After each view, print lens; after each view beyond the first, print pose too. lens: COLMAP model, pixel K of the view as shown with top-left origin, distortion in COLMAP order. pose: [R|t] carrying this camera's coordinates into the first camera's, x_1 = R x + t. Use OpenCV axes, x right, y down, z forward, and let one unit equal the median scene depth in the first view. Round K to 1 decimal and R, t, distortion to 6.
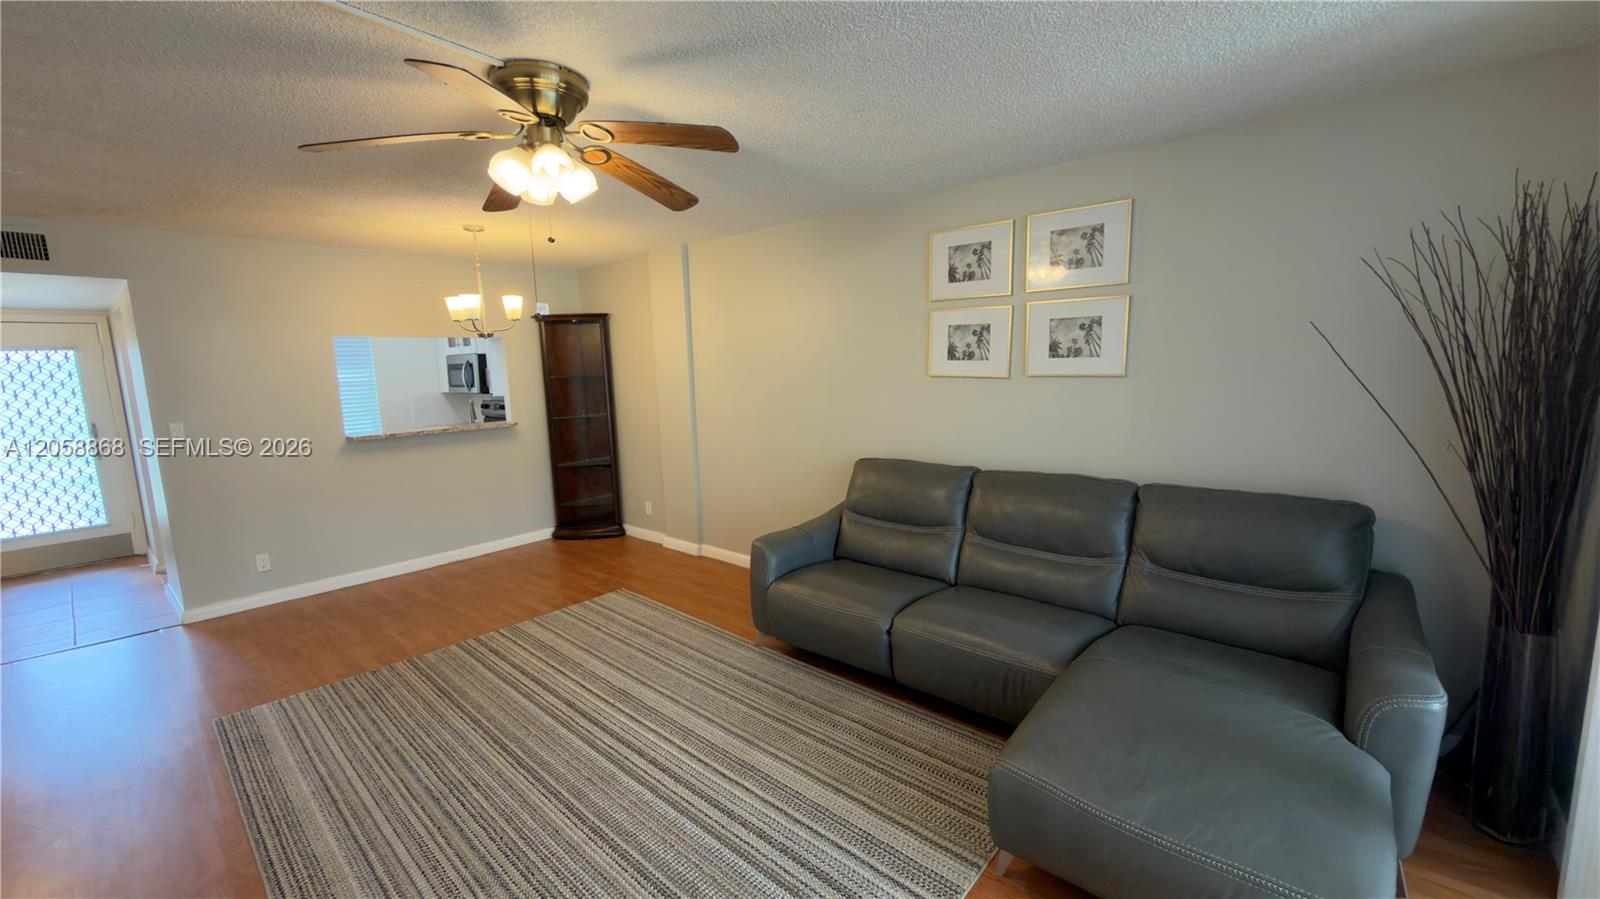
lens RADIAL K [[636.9, 0, 800.3], [0, 636.9, 454.1], [0, 0, 1]] dist [-0.000146, 0.000982]
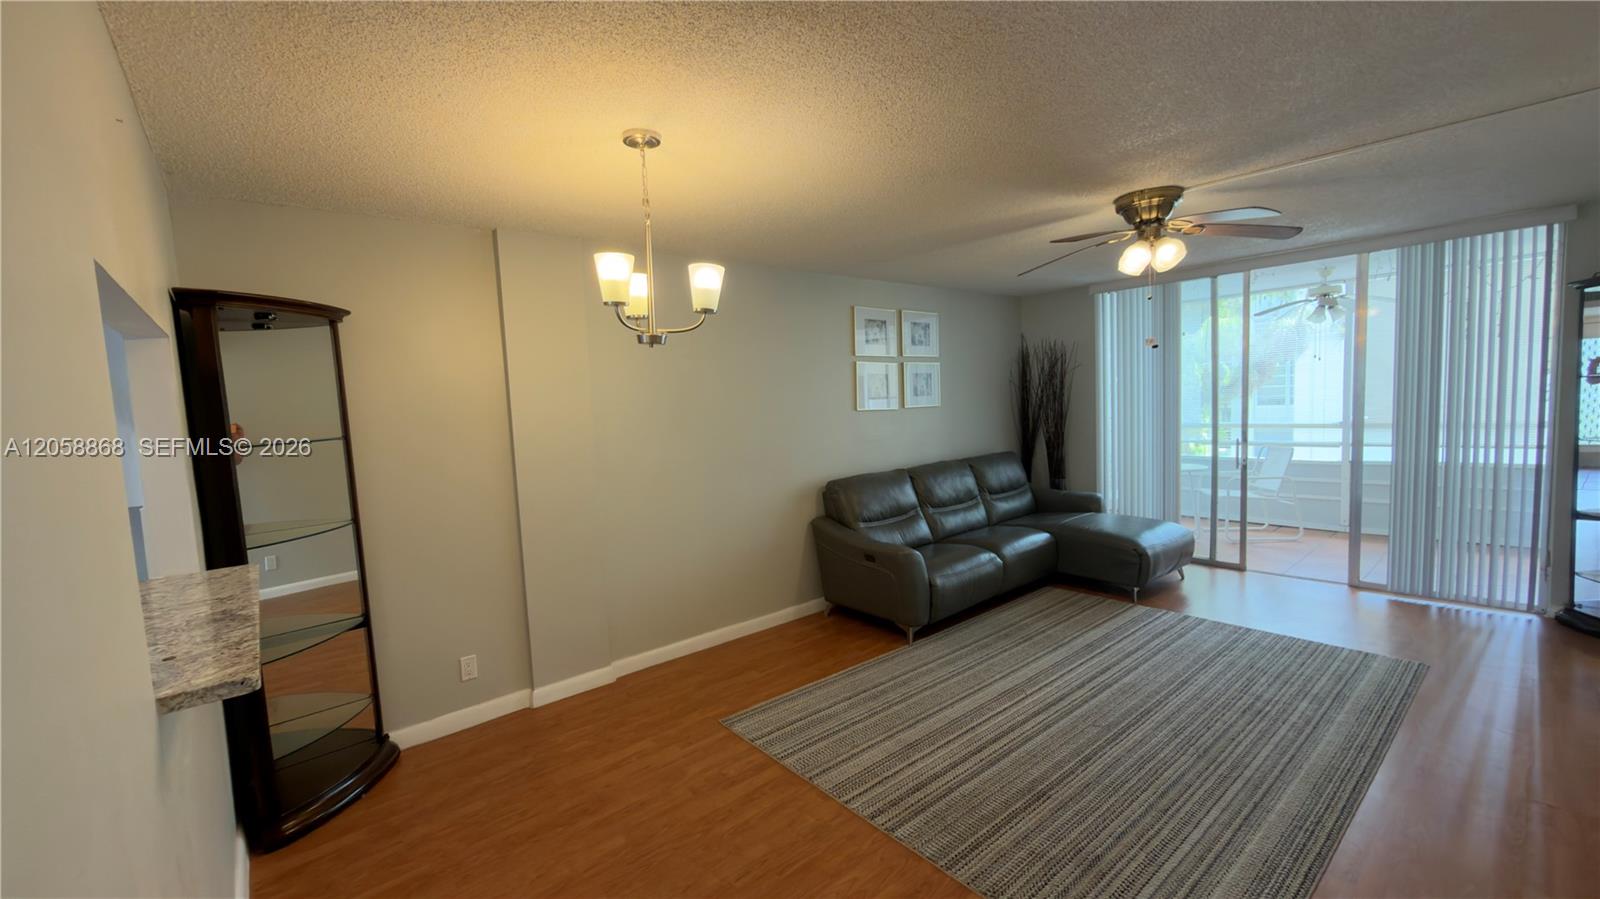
lens RADIAL K [[636.9, 0, 806.8], [0, 636.9, 448.8], [0, 0, 1]] dist [-0.000146, 0.000982]
pose [[0.139887, -0.052658, 0.988766, -1.349266], [0.183278, 0.982706, 0.026406, -0.115362], [-0.973057, 0.177525, 0.147119, 1.089653]]
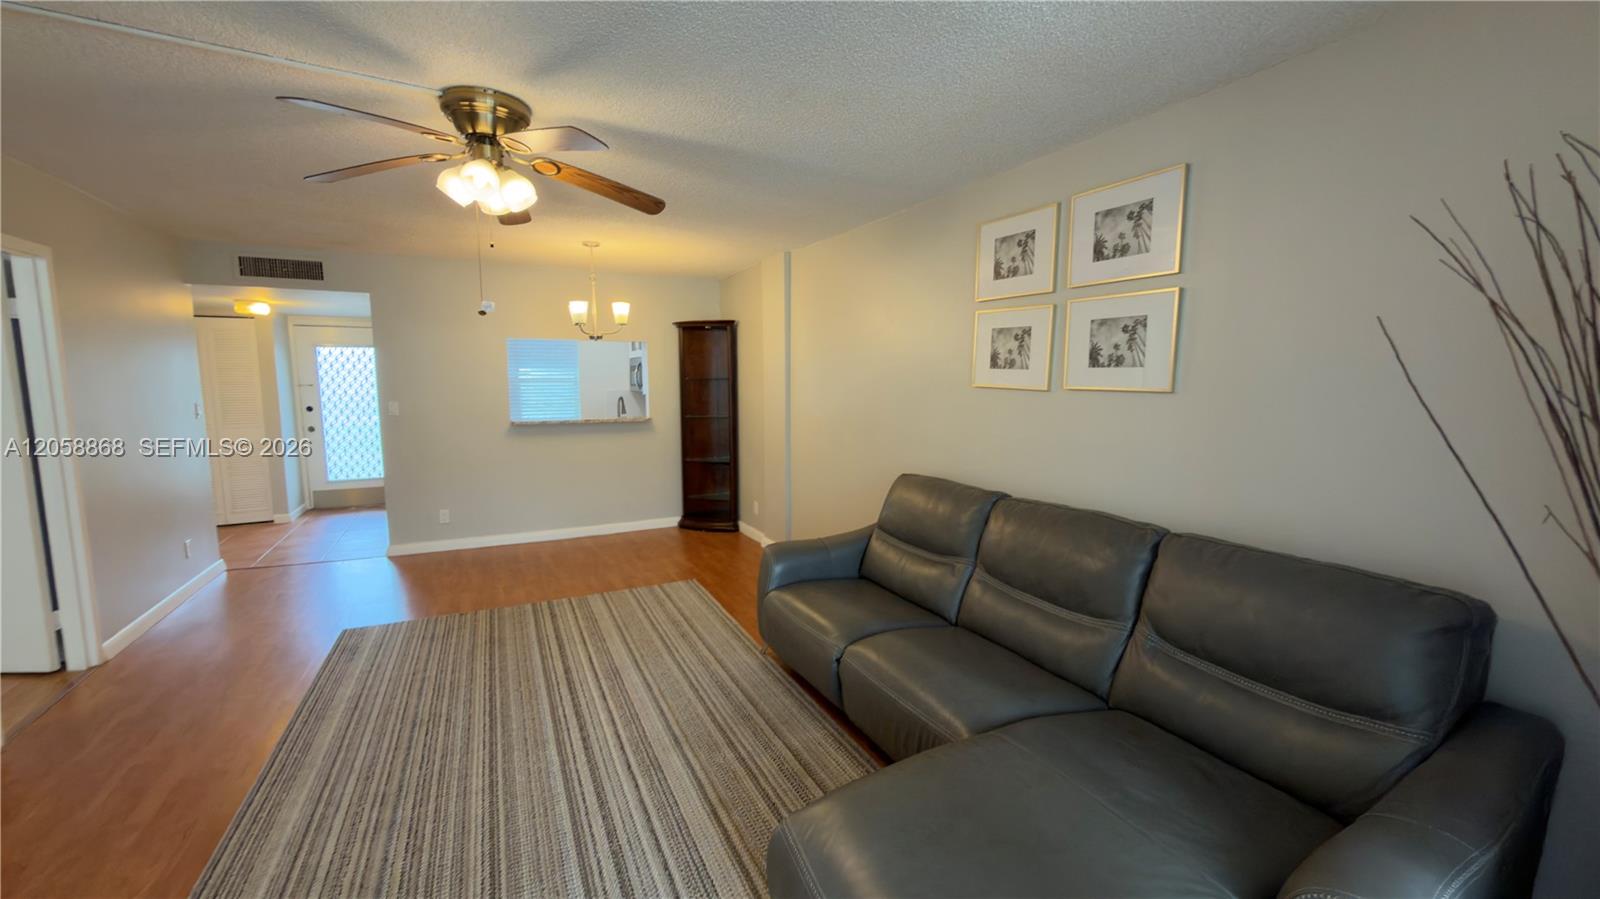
lens RADIAL K [[636.9, 0, 801.4], [0, 636.9, 454.0], [0, 0, 1]] dist [-0.000146, 0.000982]
pose [[0.928440, 0.074266, -0.363983, 0.366516], [-0.081509, 0.996662, -0.004556, -0.006574], [0.362430, 0.033898, 0.931395, 0.111671]]
